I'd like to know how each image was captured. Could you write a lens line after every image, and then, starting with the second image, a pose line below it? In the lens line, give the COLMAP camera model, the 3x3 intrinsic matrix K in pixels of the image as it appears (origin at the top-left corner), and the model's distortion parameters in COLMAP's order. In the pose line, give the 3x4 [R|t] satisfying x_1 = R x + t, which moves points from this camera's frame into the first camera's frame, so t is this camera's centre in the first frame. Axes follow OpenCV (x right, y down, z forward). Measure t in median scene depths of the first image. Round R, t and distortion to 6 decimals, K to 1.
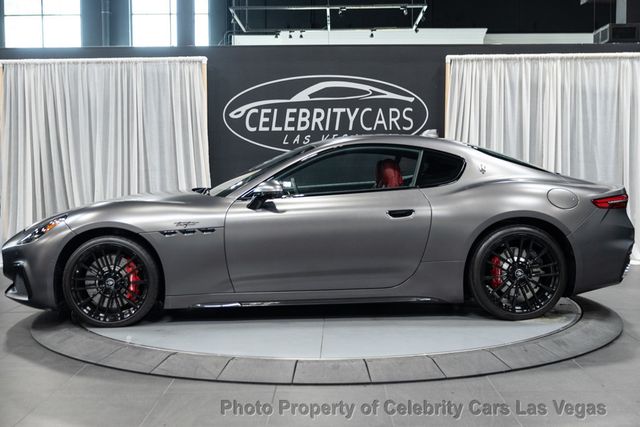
lens RADIAL K [[820.0, 0, 327.0], [0, 820.0, 212.6], [0, 0, 1]] dist [-0.004714, 0.042559]
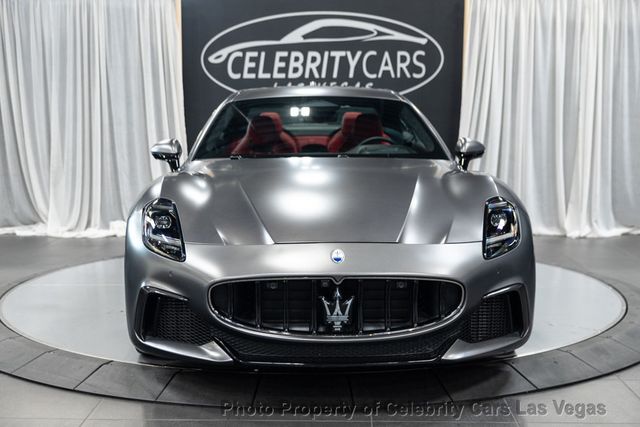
lens RADIAL K [[888.5, 0, 320.0], [0, 888.5, 213.5], [0, 0, 1]] dist [0.009872, 0.011372]
pose [[0.999753, 0.006084, -0.021398, 0.017463], [-0.004942, 0.998581, 0.053017, -0.009096], [0.021691, -0.052898, 0.998364, 0.077494]]
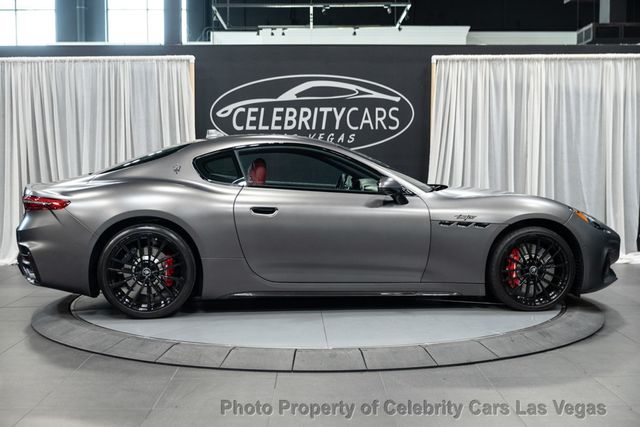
lens RADIAL K [[846.1, 0, 320.0], [0, 846.1, 213.5], [0, 0, 1]] dist [0.004881, -0.009218]
pose [[0.999801, 0.001839, 0.019872, -0.013002], [-0.001834, 0.999998, -0.000240, 0.003115], [-0.019872, 0.000204, 0.999803, -0.039243]]
